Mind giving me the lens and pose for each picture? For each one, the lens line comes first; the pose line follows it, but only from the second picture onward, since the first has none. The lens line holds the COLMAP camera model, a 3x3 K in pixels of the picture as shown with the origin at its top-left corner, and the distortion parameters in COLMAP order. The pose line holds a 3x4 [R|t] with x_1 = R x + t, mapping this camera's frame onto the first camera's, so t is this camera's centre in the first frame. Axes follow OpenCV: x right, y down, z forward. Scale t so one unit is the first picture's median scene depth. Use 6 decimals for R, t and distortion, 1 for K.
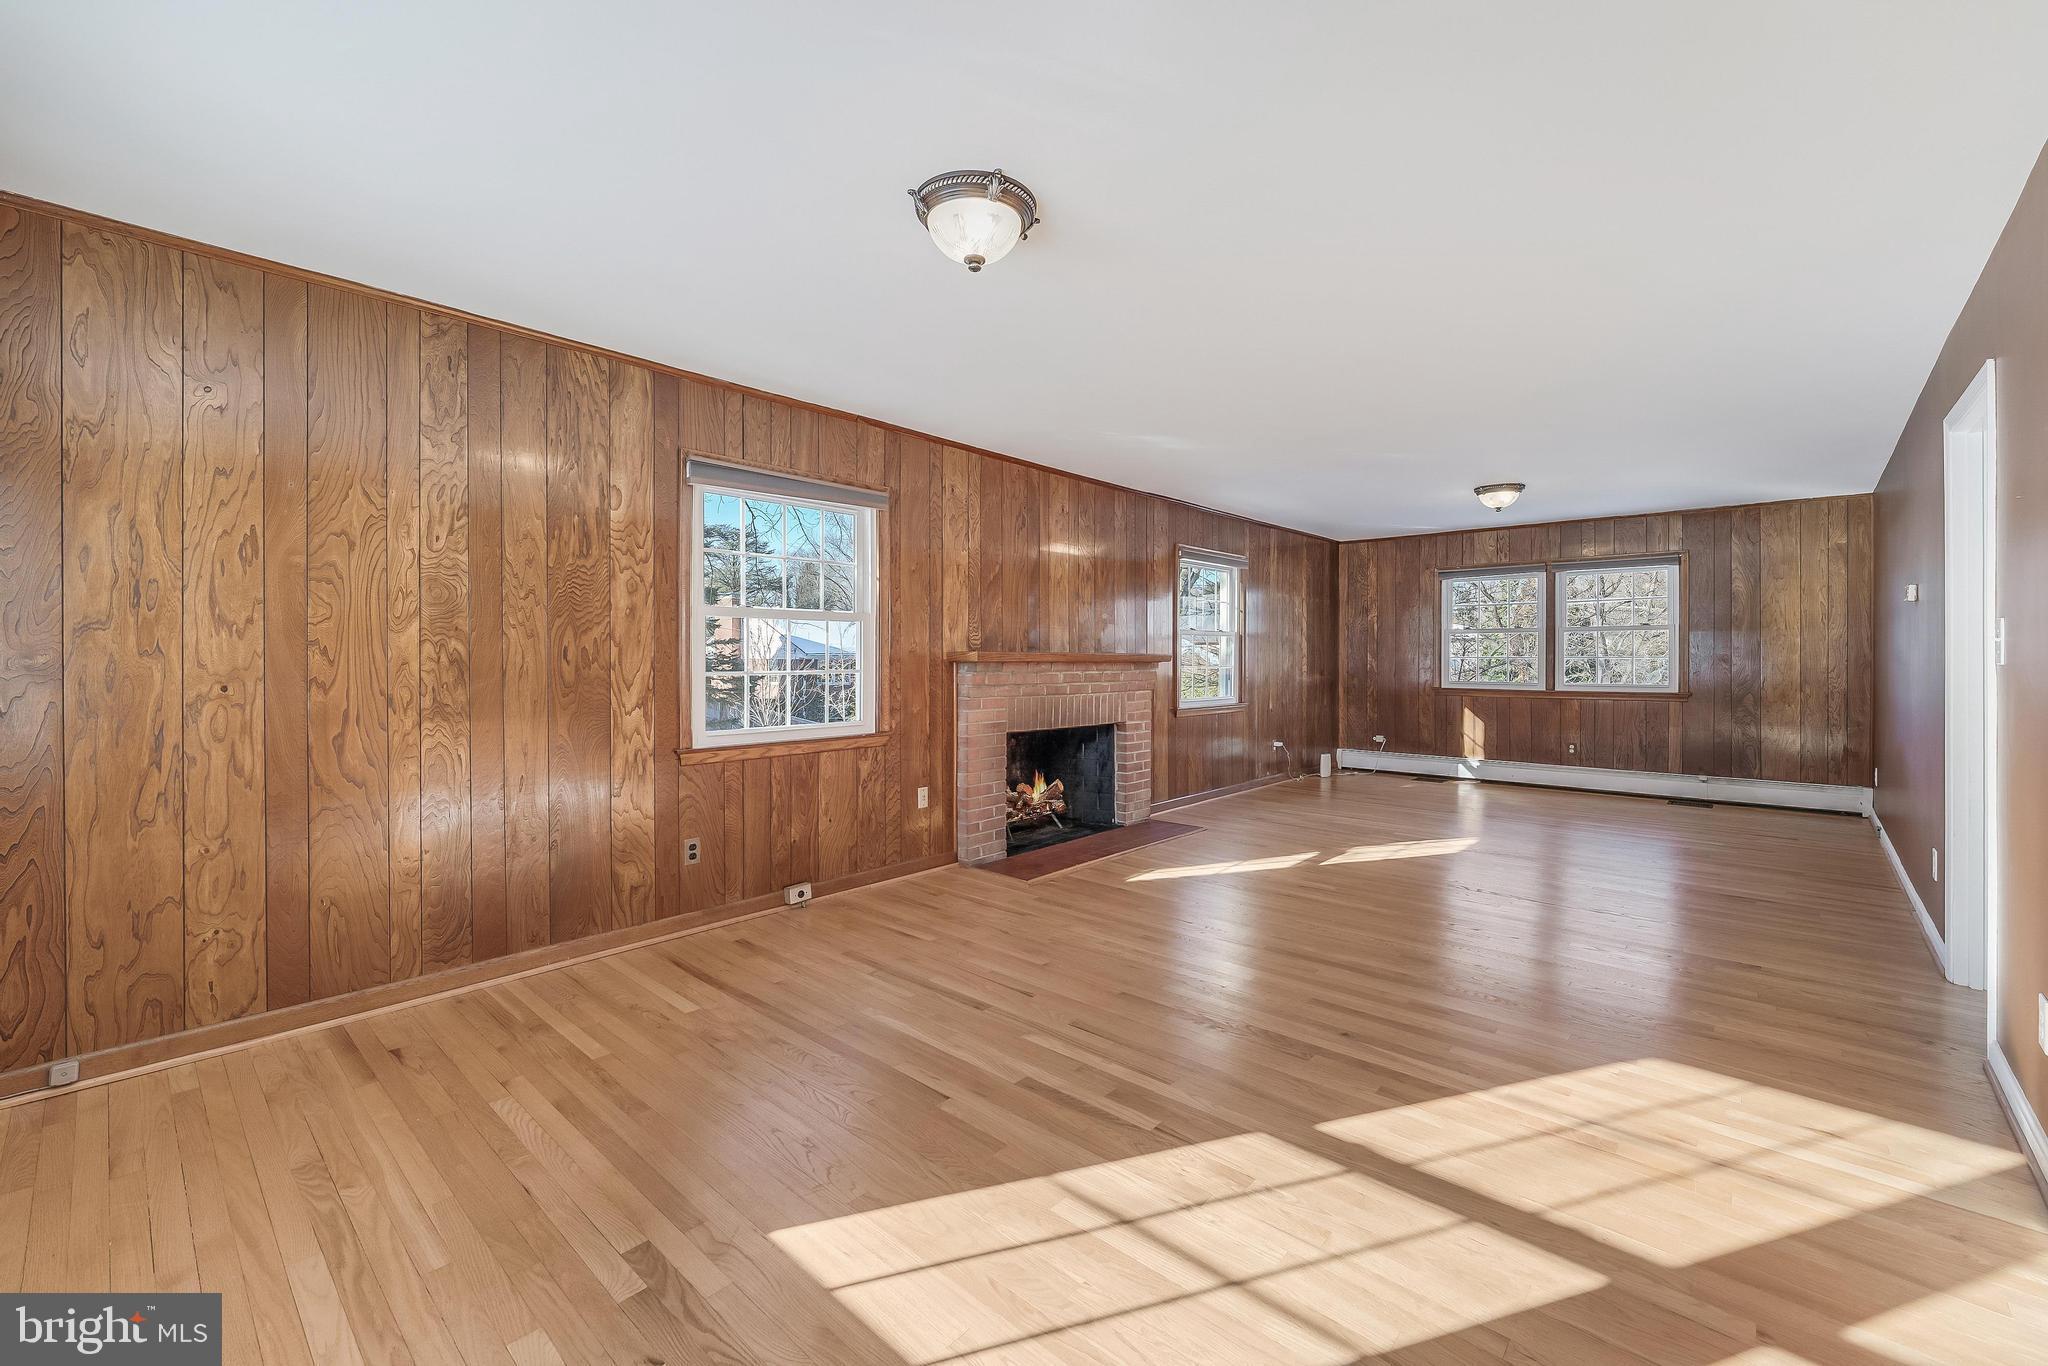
lens RADIAL K [[830.6, 0, 1037.3], [0, 830.6, 663.8], [0, 0, 1]] dist [-0.000195, -0.001064]
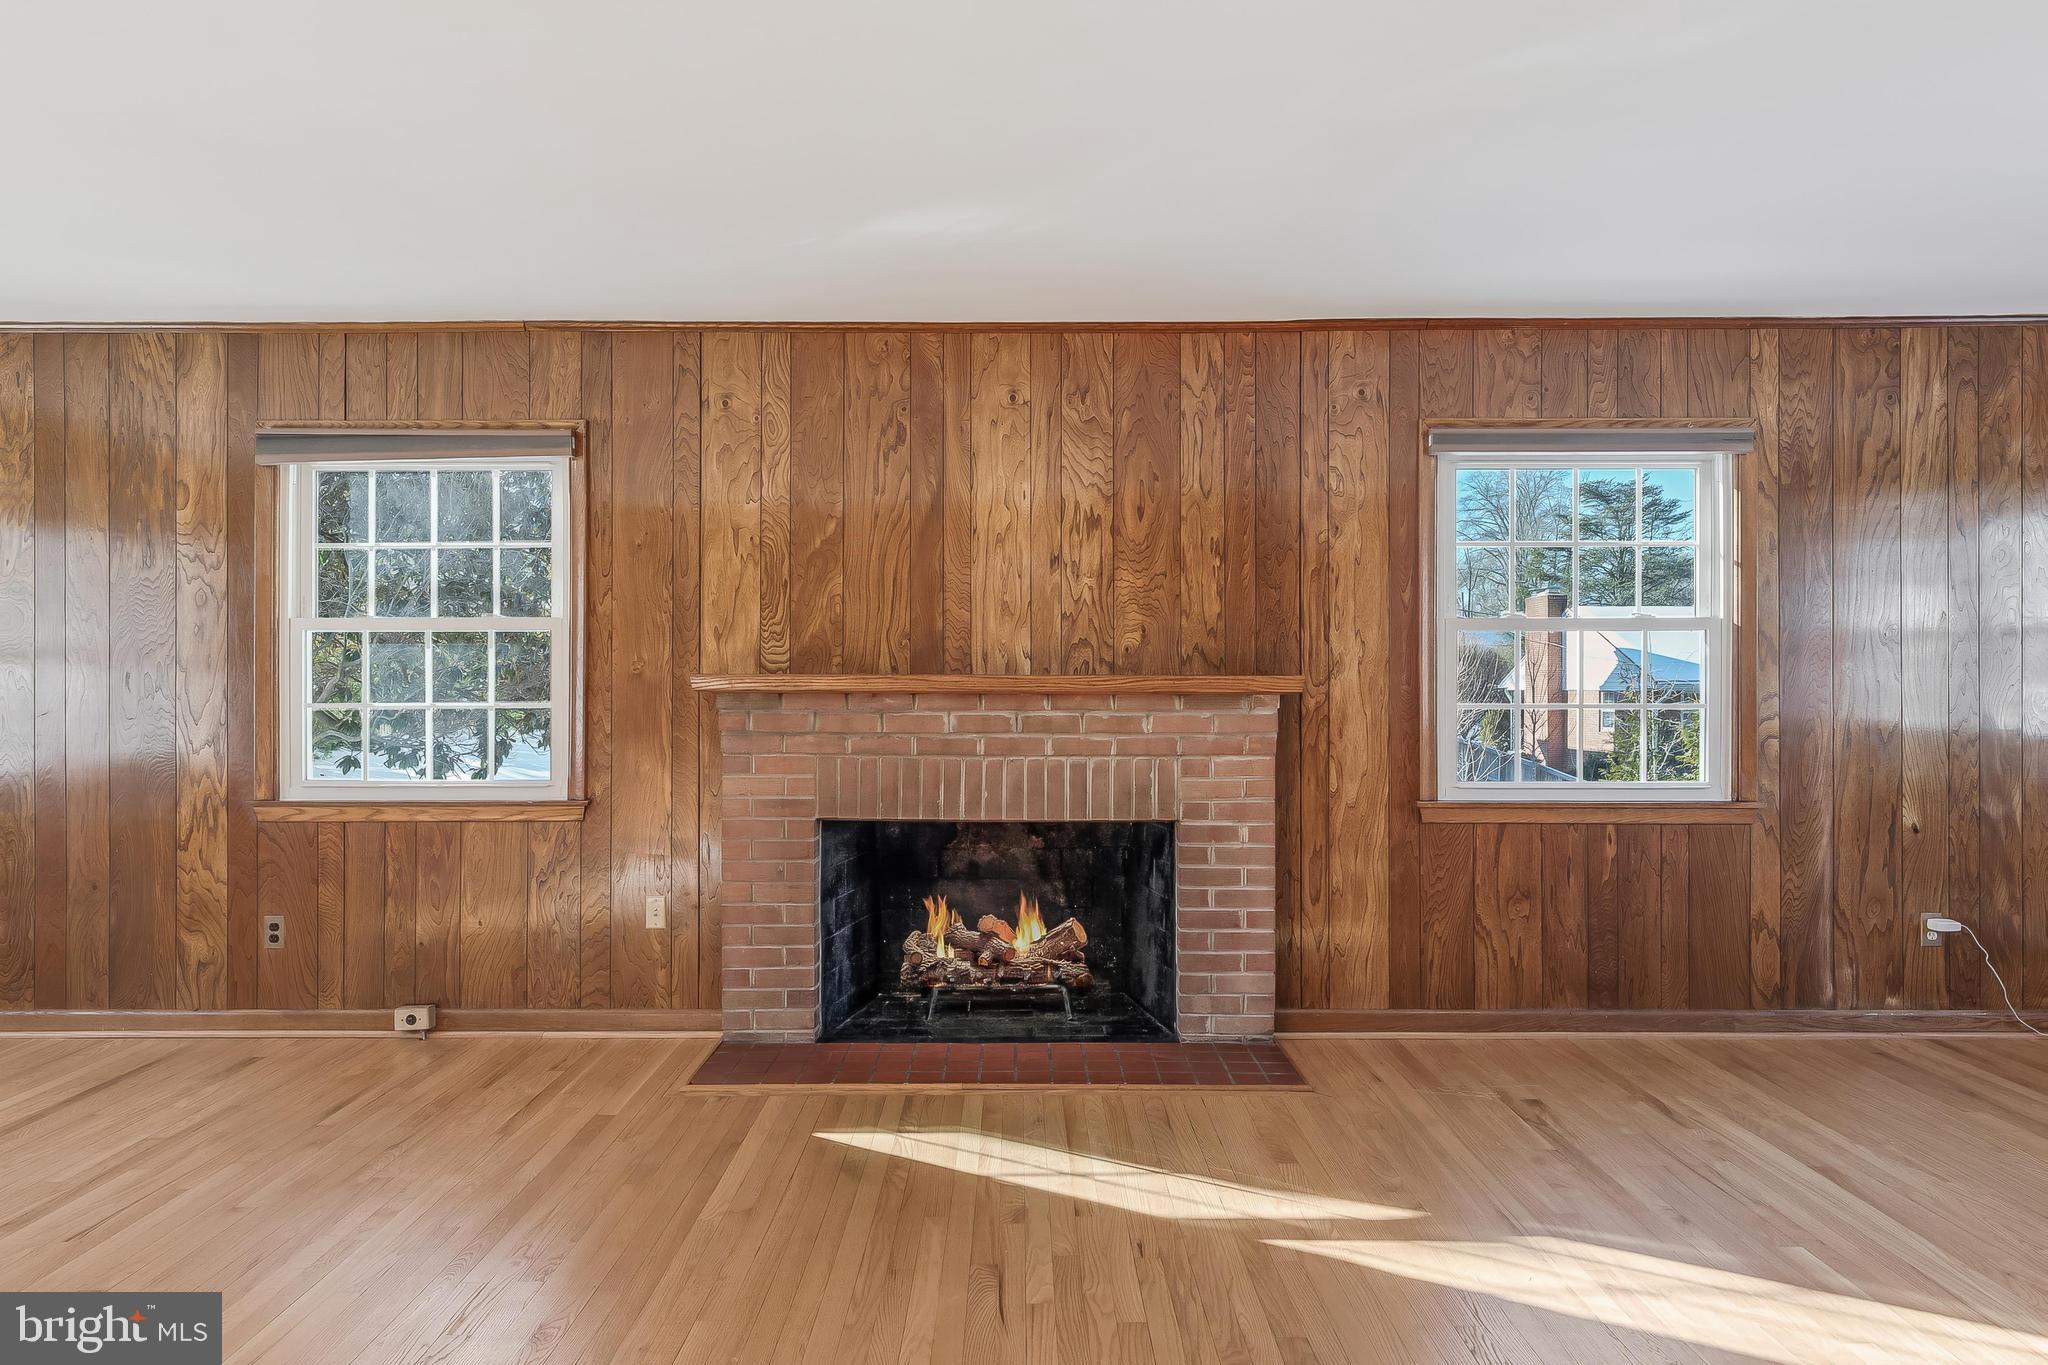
lens RADIAL K [[1041.1, 0, 1022.4], [0, 1041.1, 685.0], [0, 0, 1]] dist [-0.001975, 0.001514]
pose [[0.661389, -0.001482, -0.750041, 0.576702], [-0.004341, 0.999974, -0.005803, -0.003514], [0.750030, 0.007095, 0.661365, 0.642625]]
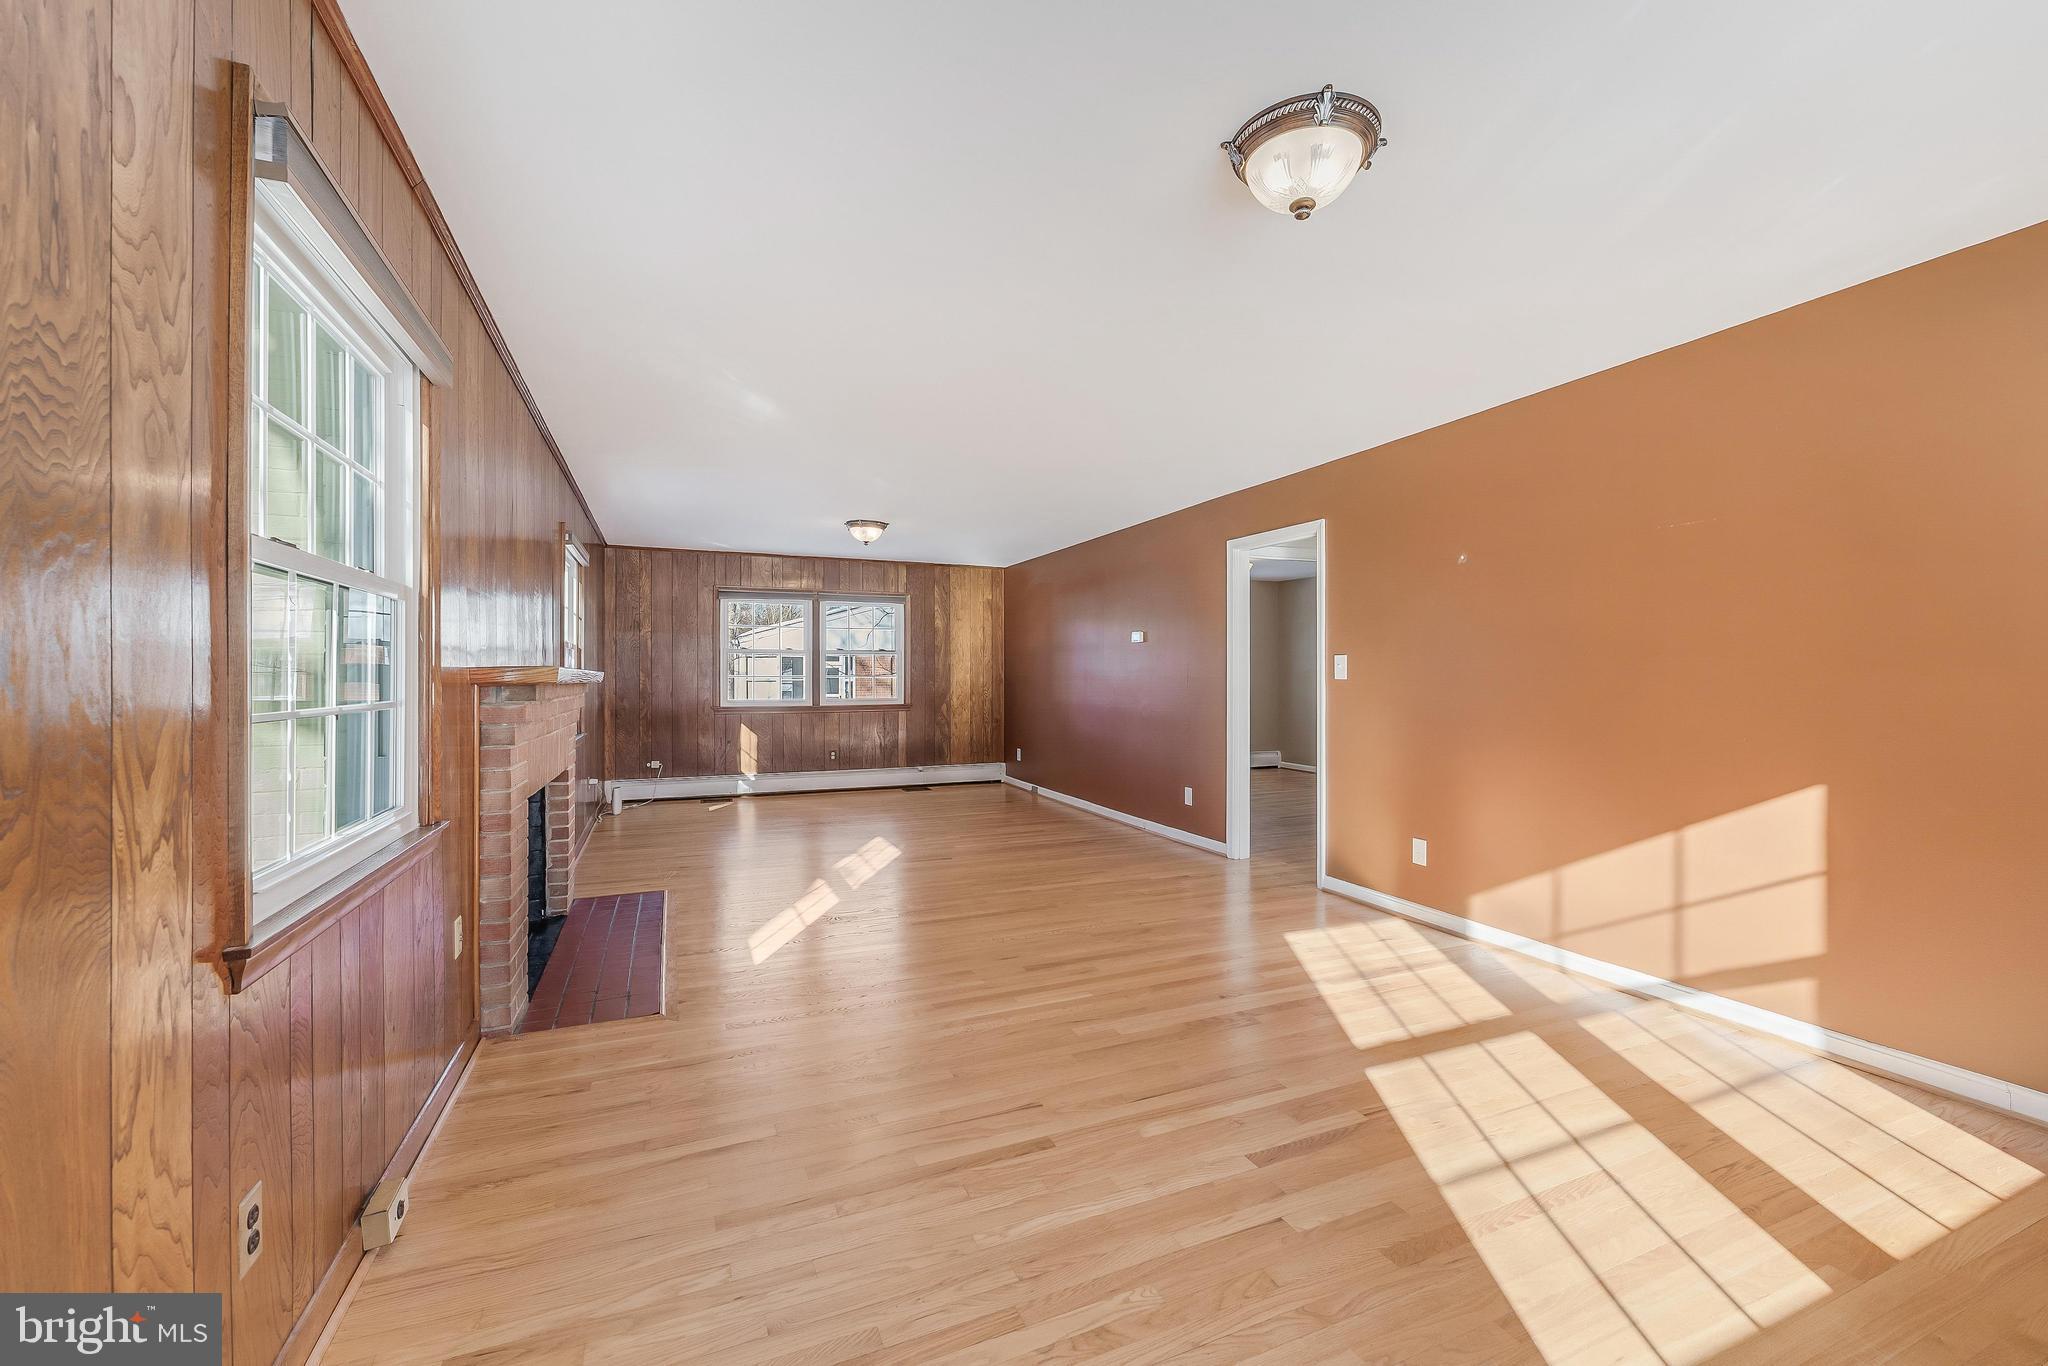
lens RADIAL K [[830.6, 0, 1025.3], [0, 830.6, 678.5], [0, 0, 1]] dist [-0.000195, -0.001064]
pose [[0.422966, -0.003469, 0.906139, -0.434179], [0.008956, 0.999960, -0.000352, -0.002446], [-0.906101, 0.008264, 0.422981, 0.405217]]
